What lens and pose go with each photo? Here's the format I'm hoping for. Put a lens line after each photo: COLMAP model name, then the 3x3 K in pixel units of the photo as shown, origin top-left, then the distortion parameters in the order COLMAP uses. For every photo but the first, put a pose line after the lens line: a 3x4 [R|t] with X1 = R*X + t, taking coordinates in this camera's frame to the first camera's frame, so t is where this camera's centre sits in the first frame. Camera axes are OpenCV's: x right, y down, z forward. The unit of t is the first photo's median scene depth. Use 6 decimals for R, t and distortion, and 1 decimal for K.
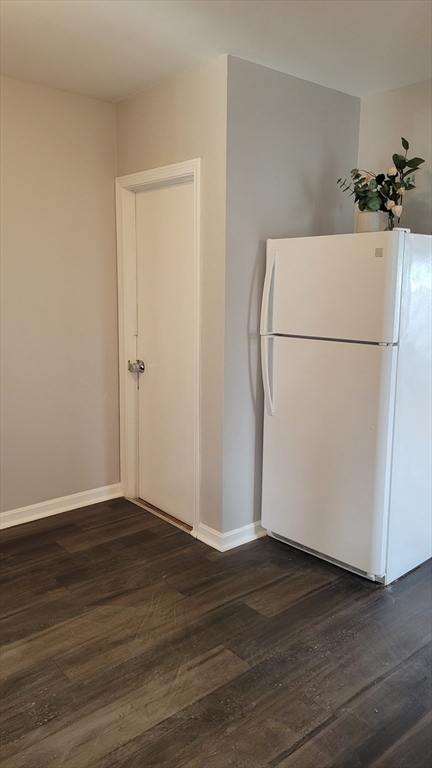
lens RADIAL K [[578.4, 0, 211.8], [0, 578.4, 384.0], [0, 0, 1]] dist [0.051539, -0.034937]
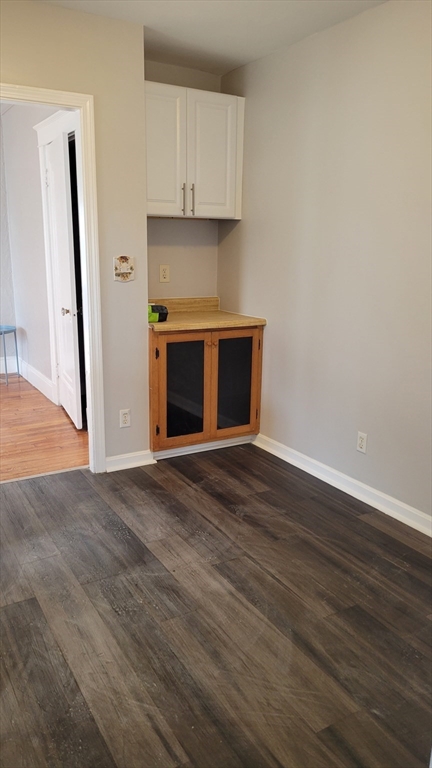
lens RADIAL K [[578.4, 0, 216.3], [0, 578.4, 383.6], [0, 0, 1]] dist [0.051539, -0.034937]
pose [[-0.174063, 0.224340, -0.958840, 0.577290], [-0.195266, 0.946506, 0.256902, -0.158256], [0.965180, 0.231946, -0.120946, 1.016239]]
